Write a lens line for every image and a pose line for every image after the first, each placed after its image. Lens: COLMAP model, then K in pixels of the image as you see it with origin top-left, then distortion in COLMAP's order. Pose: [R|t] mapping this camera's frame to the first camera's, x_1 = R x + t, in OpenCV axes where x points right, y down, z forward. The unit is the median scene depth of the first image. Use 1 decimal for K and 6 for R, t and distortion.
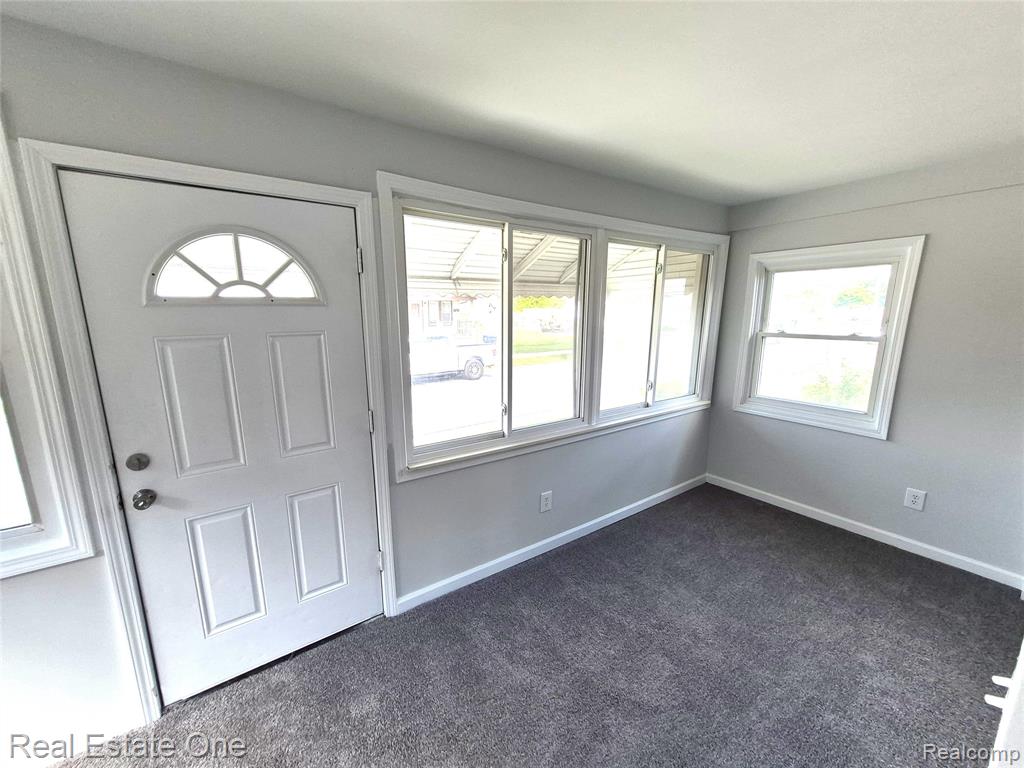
lens RADIAL K [[396.9, 0, 506.3], [0, 396.9, 389.7], [0, 0, 1]] dist [0.005130, -0.001800]
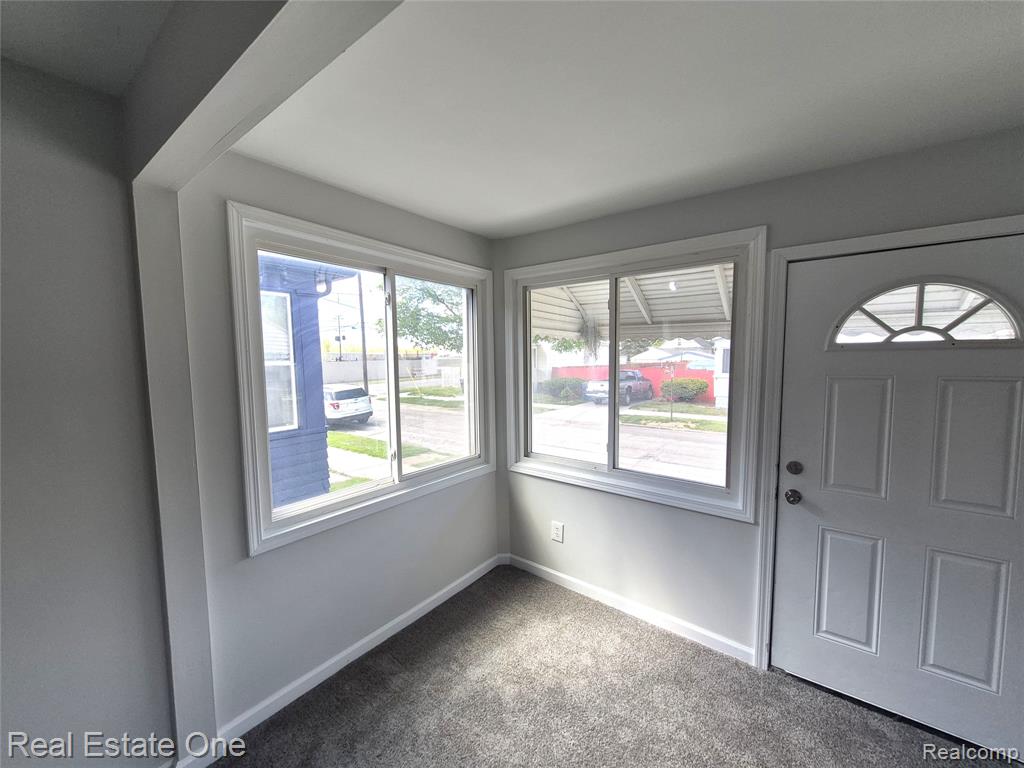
lens RADIAL K [[396.9, 0, 509.3], [0, 396.9, 386.5], [0, 0, 1]] dist [0.005130, -0.001800]
pose [[0.302294, 0.076737, -0.950121, 0.019644], [-0.177016, 0.983936, 0.023148, 0.050283], [0.936634, 0.161189, 0.311021, -0.319984]]
